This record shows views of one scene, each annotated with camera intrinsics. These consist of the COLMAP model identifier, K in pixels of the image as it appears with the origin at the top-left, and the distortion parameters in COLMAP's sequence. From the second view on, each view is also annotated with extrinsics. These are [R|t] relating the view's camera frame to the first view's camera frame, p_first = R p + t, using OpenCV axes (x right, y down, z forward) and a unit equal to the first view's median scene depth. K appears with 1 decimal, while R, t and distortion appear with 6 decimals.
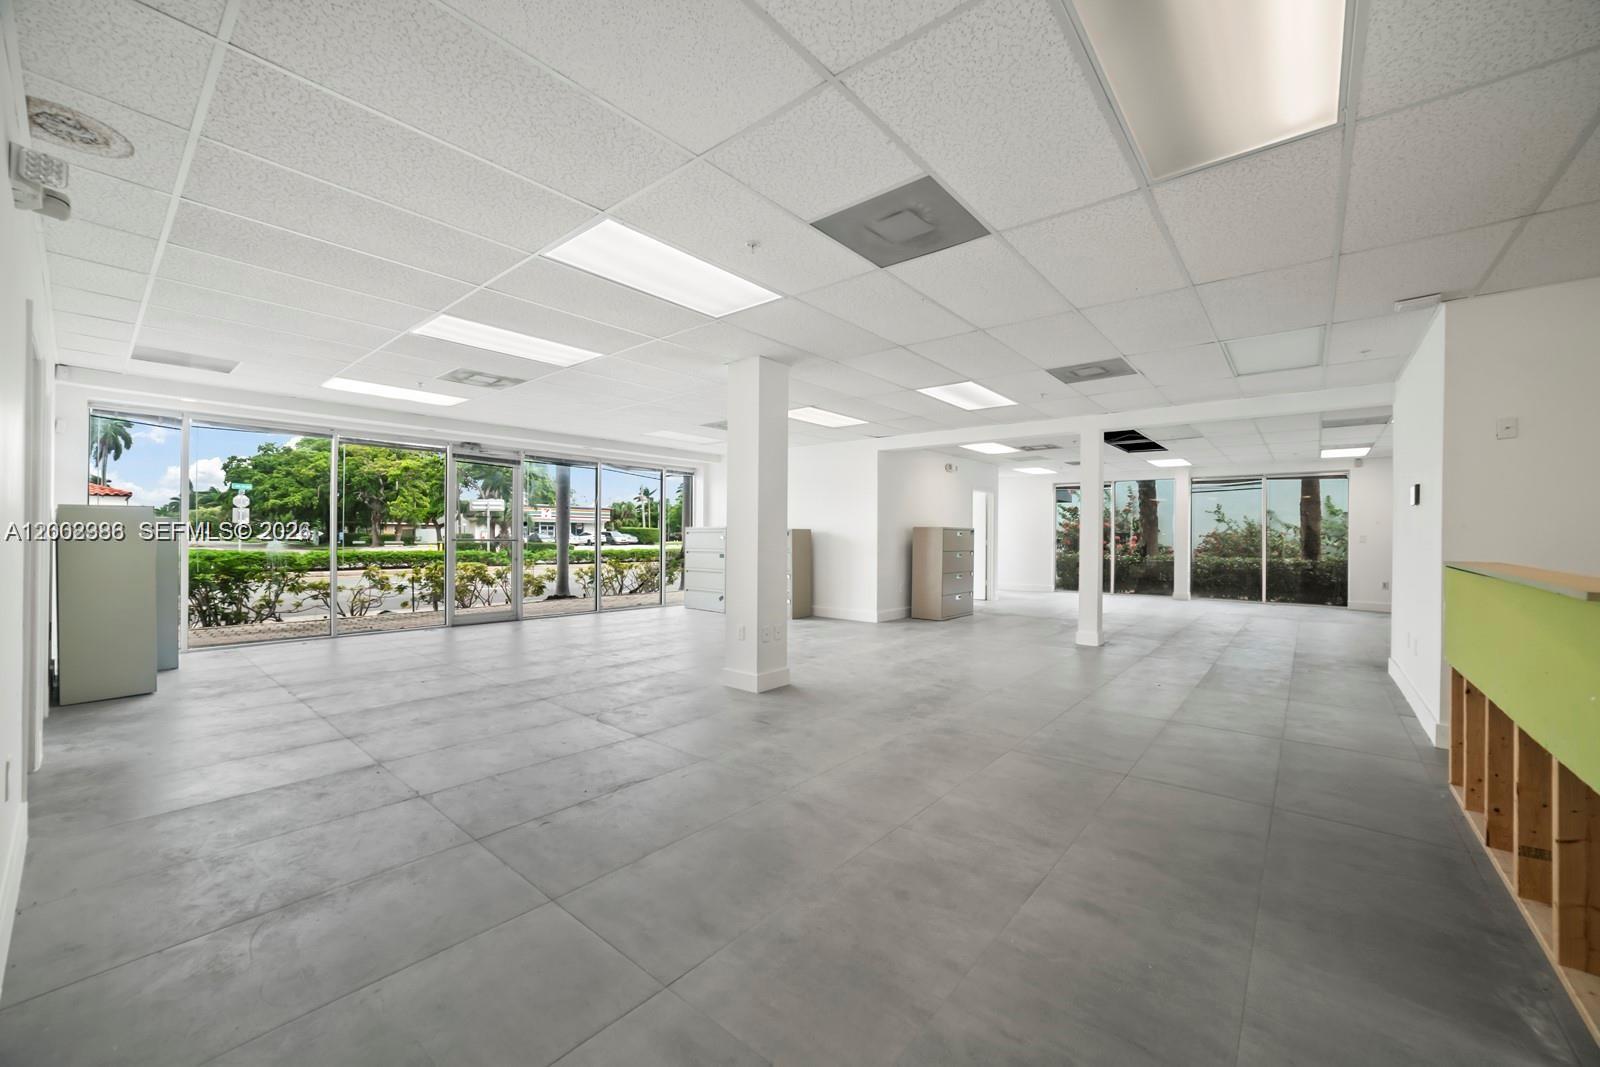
lens RADIAL K [[615.1, 0, 795.7], [0, 615.1, 537.4], [0, 0, 1]] dist [-0.012733, -0.000185]
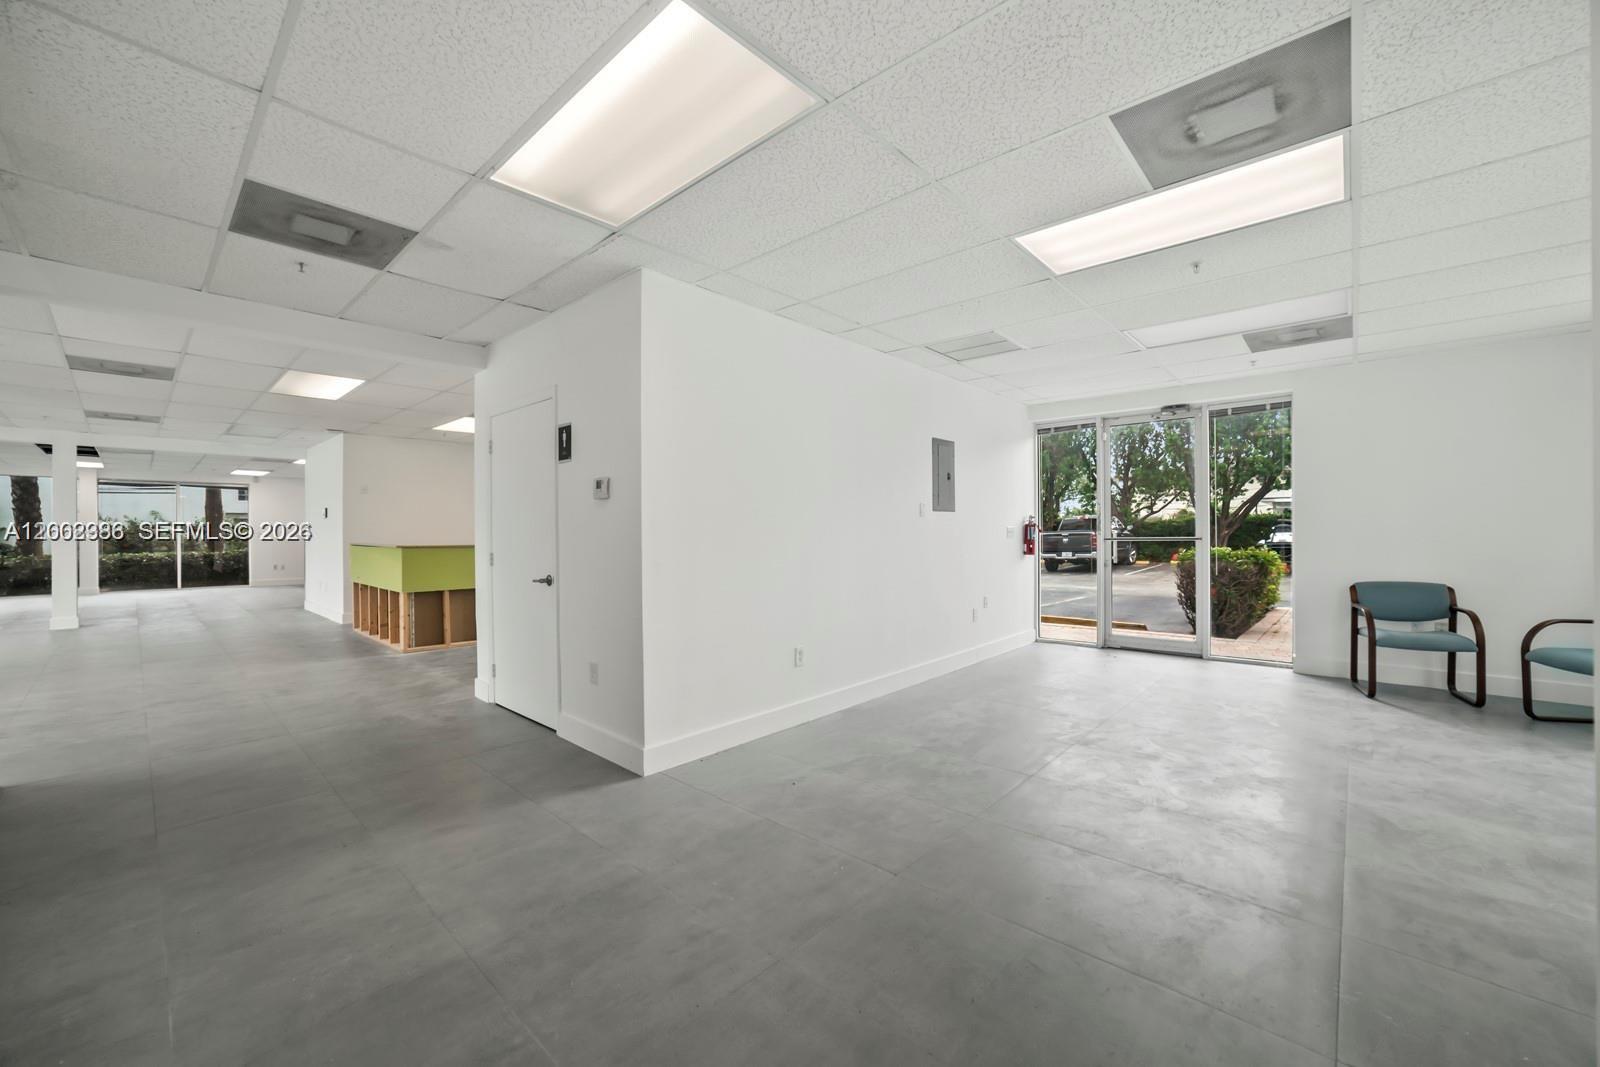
lens RADIAL K [[615.1, 0, 793.5], [0, 615.1, 535.2], [0, 0, 1]] dist [-0.012733, -0.000185]
pose [[0.038519, -0.007096, 0.999233, -0.378581], [0.010188, 0.999926, 0.006709, 0.005153], [-0.999206, 0.009922, 0.038588, -0.254712]]
